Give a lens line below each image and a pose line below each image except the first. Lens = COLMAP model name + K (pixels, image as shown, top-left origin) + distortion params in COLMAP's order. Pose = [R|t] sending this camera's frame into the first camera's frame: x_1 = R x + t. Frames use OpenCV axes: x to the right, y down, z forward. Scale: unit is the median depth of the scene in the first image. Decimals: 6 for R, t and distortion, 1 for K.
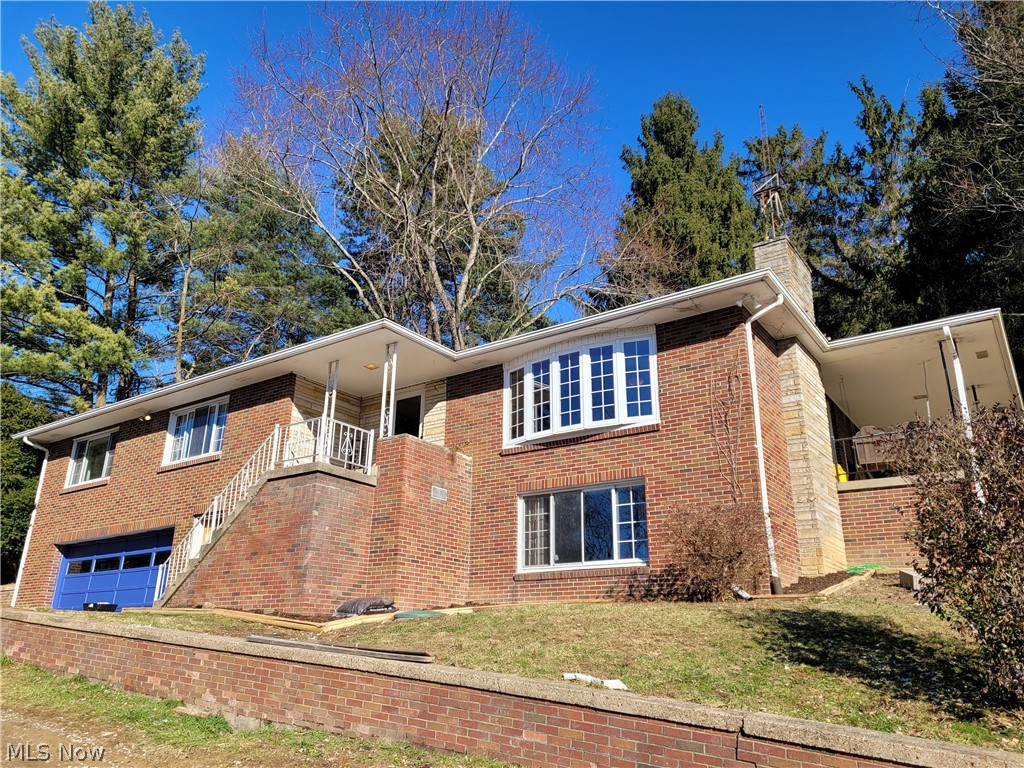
lens RADIAL K [[772.9, 0, 509.3], [0, 772.9, 382.2], [0, 0, 1]] dist [0.067801, -0.042277]
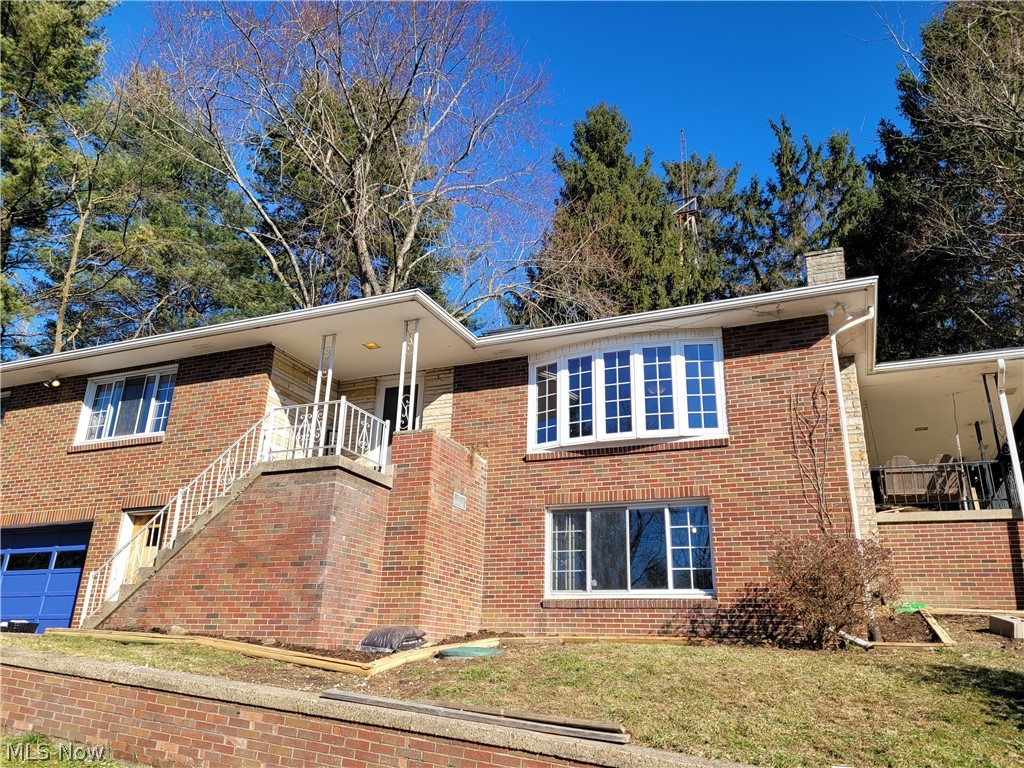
lens RADIAL K [[772.9, 0, 516.3], [0, 772.9, 385.1], [0, 0, 1]] dist [0.067801, -0.042277]
pose [[0.978456, 0.084566, 0.188342, -0.201626], [-0.084401, 0.996392, -0.008911, 0.019189], [-0.188416, -0.007177, 0.982063, 0.156043]]
